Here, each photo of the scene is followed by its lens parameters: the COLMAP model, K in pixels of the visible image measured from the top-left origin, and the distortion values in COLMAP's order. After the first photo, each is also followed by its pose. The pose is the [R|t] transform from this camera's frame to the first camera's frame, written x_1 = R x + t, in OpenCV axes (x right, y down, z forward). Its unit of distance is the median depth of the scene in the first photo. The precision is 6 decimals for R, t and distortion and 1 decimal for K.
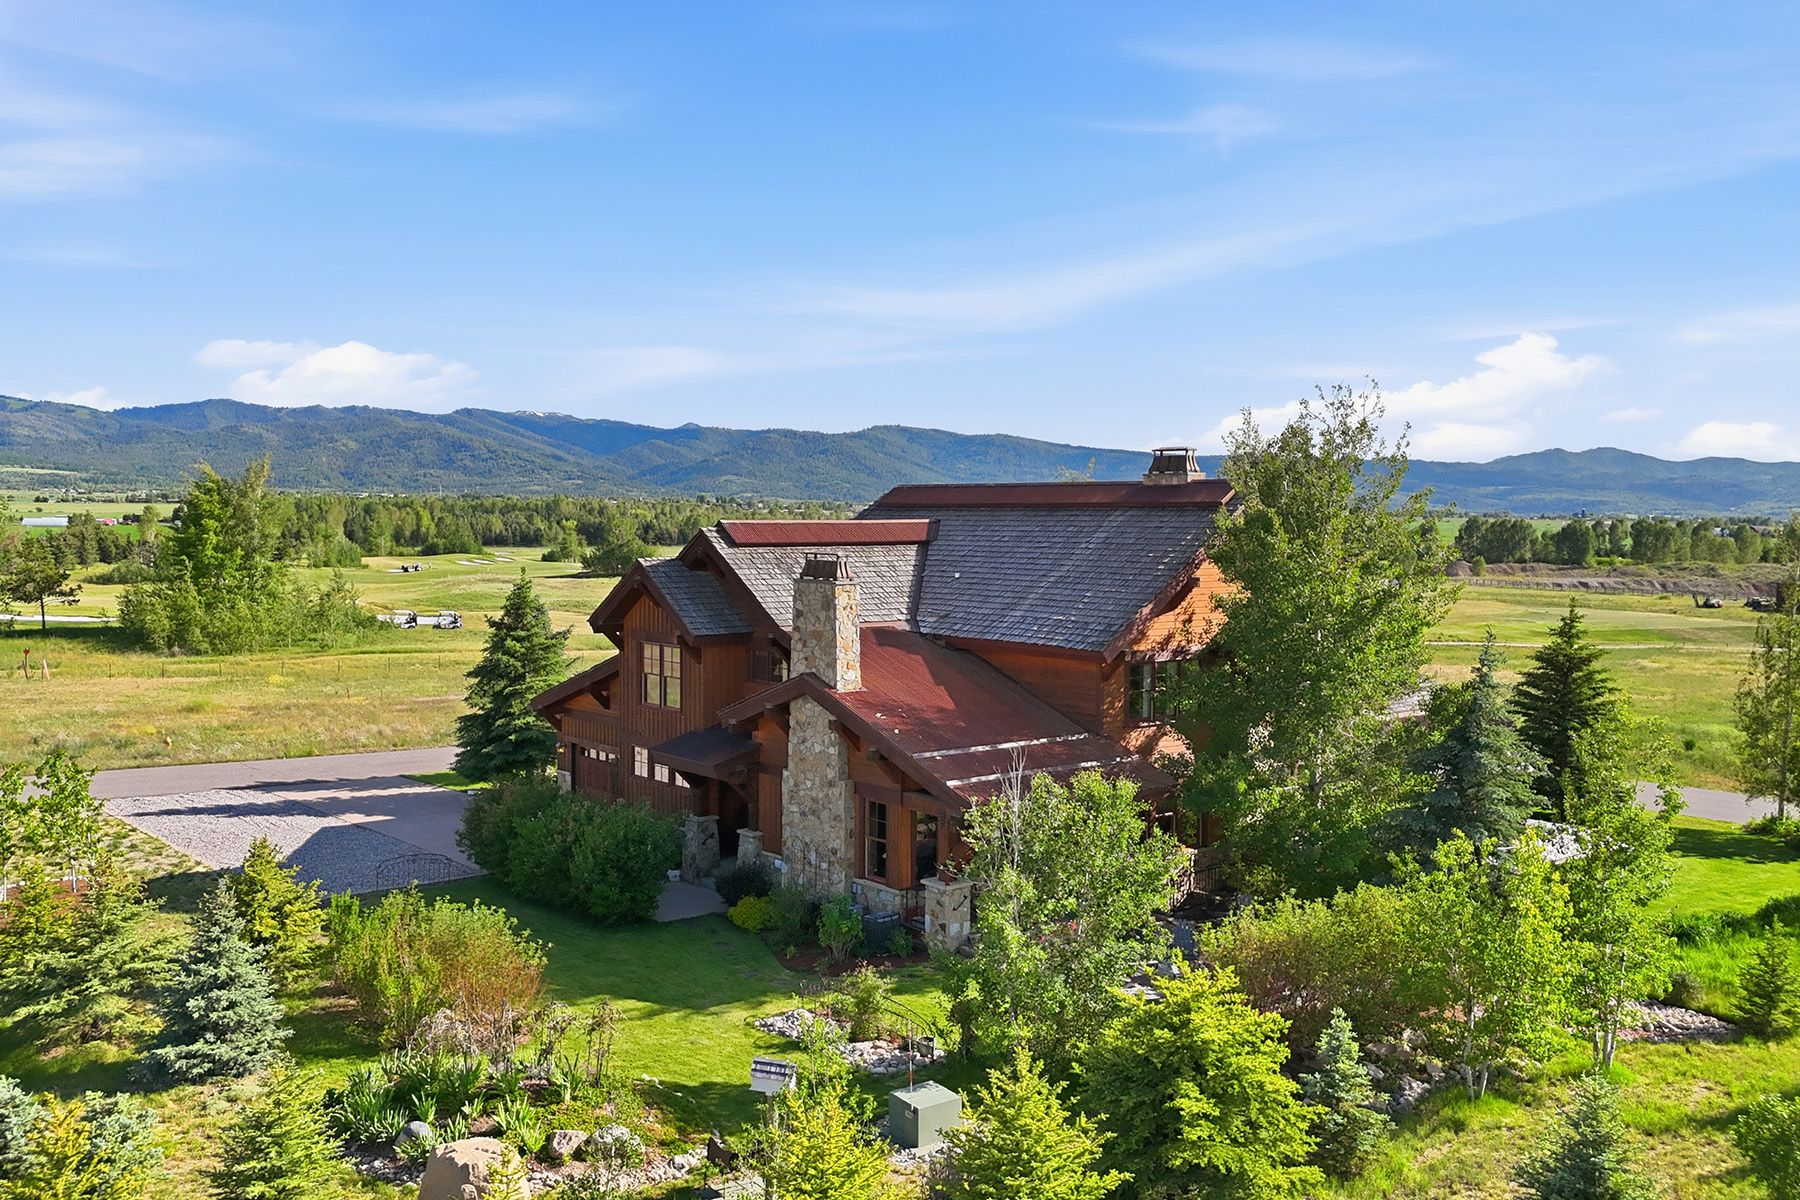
lens RADIAL K [[1558.9, 0, 889.2], [0, 1558.9, 592.2], [0, 0, 1]] dist [0.099779, -0.122035]
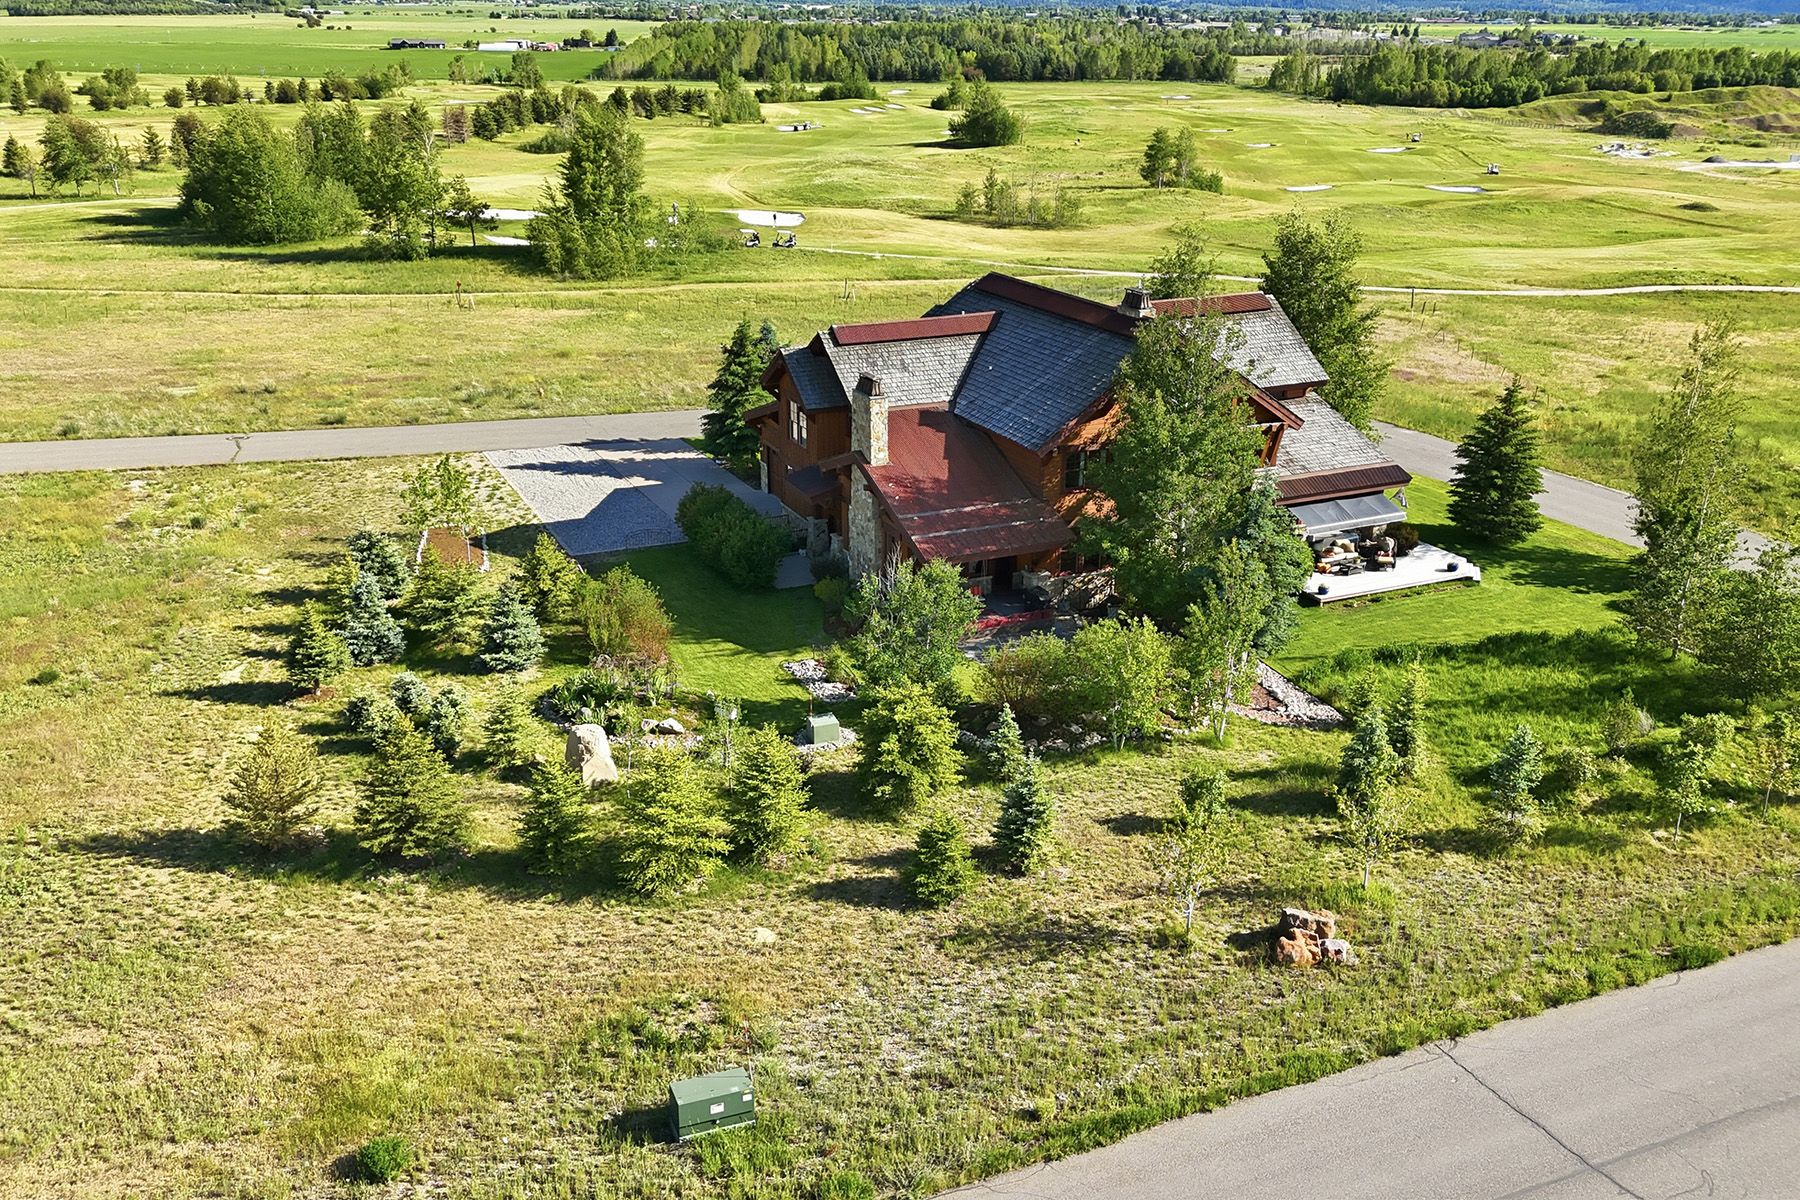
lens RADIAL K [[1558.9, 0, 889.2], [0, 1558.9, 592.2], [0, 0, 1]] dist [0.099779, -0.122035]
pose [[0.966472, 0.085025, -0.242284, 0.357429], [-0.010898, 0.956317, 0.292128, -0.260755], [0.256539, -0.279693, 0.925181, -0.480731]]
